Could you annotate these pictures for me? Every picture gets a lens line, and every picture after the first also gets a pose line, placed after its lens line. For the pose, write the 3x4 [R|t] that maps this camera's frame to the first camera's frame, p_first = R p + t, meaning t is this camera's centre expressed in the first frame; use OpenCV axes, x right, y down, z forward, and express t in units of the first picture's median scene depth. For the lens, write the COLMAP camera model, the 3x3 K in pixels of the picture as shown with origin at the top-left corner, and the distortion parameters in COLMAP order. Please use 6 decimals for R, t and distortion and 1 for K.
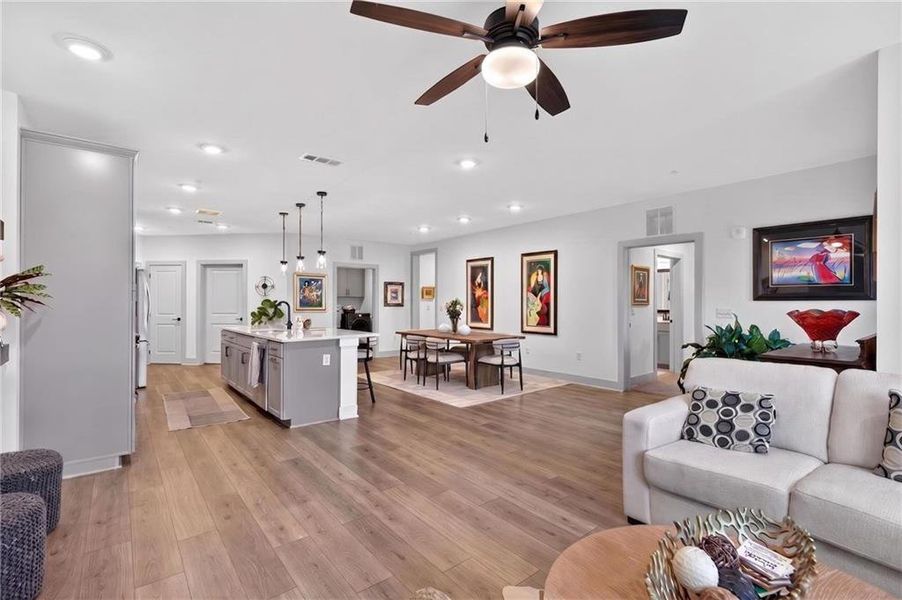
lens RADIAL K [[408.4, 0, 453.5], [0, 408.4, 299.3], [0, 0, 1]] dist [0.007954, -0.006396]
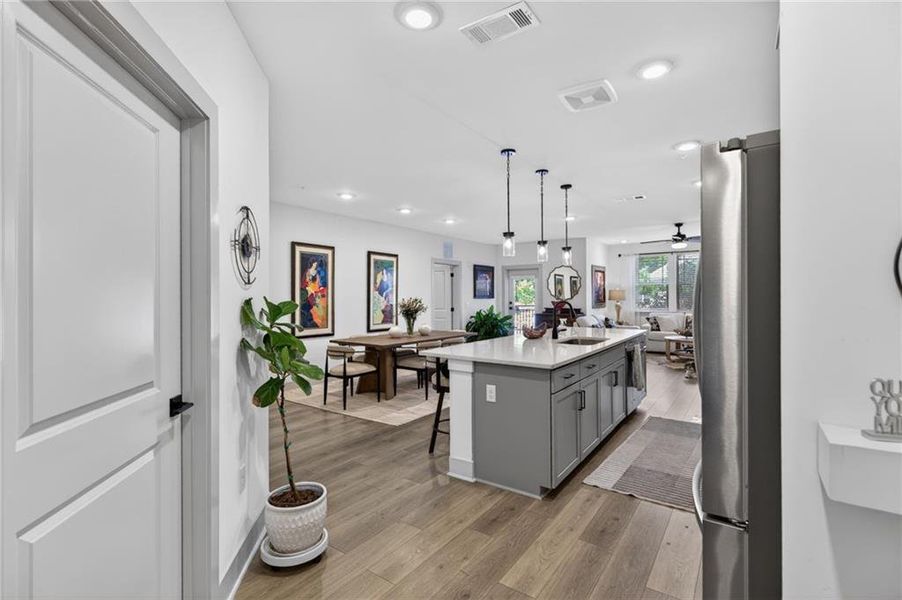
lens RADIAL K [[418.7, 0, 444.4], [0, 418.7, 295.6], [0, 0, 1]] dist [-0.023652, 0.009255]
pose [[-0.249092, 0.006229, 0.968460, -0.761824], [-0.001429, 0.999976, -0.006799, 0.001219], [-0.968479, -0.003078, -0.249077, 0.976568]]
